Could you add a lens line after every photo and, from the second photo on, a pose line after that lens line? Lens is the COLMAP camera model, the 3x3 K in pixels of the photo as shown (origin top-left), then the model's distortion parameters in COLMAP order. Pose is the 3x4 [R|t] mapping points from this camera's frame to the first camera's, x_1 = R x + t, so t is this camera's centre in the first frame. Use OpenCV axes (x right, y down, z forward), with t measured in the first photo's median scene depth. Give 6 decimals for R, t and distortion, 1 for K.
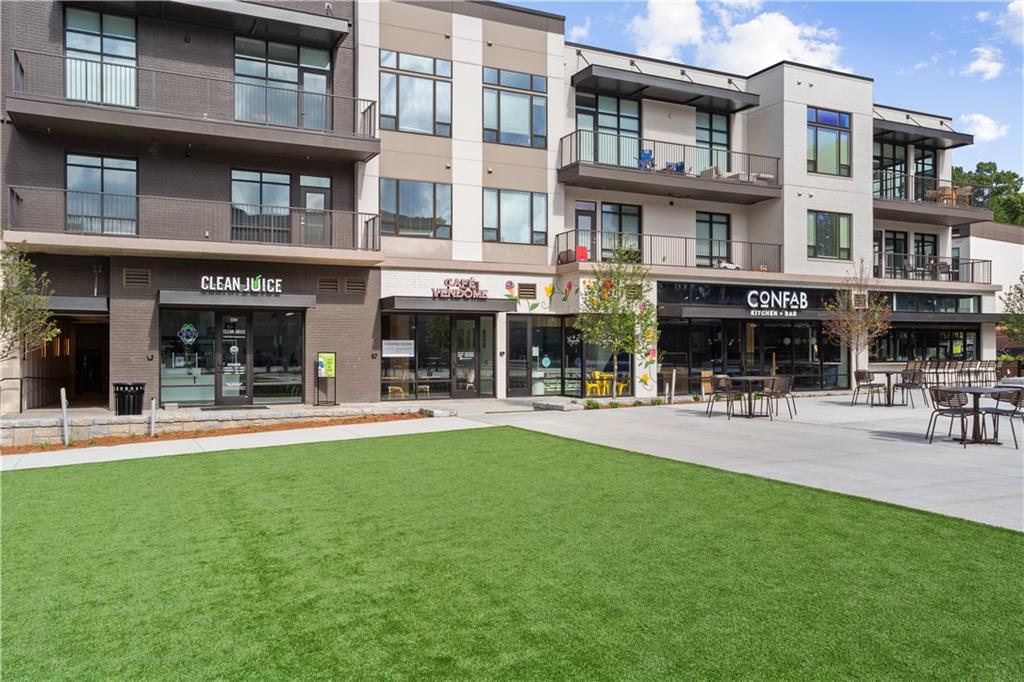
lens RADIAL K [[798.0, 0, 512.0], [0, 798.0, 341.0], [0, 0, 1]] dist [0.000834, 0.000327]
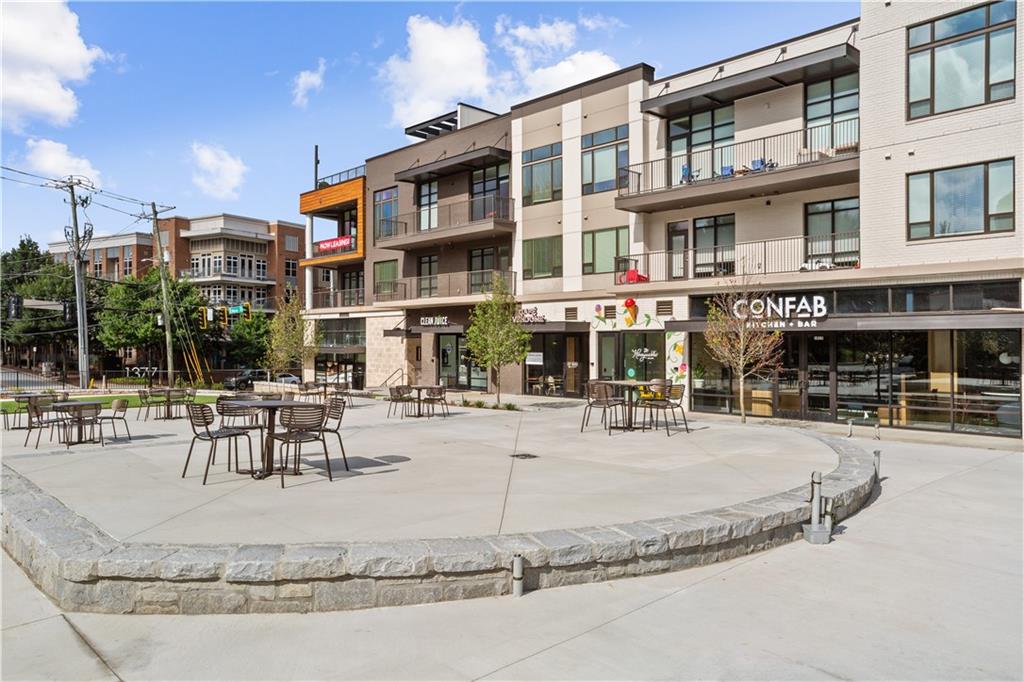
lens RADIAL K [[689.7, 0, 512.0], [0, 689.7, 341.0], [0, 0, 1]] dist [0.000069, 0.000638]
pose [[0.325095, -0.003549, -0.945675, 0.913255], [0.000327, 0.999993, -0.003641, -0.015450], [0.945681, 0.000875, 0.325094, 0.515700]]
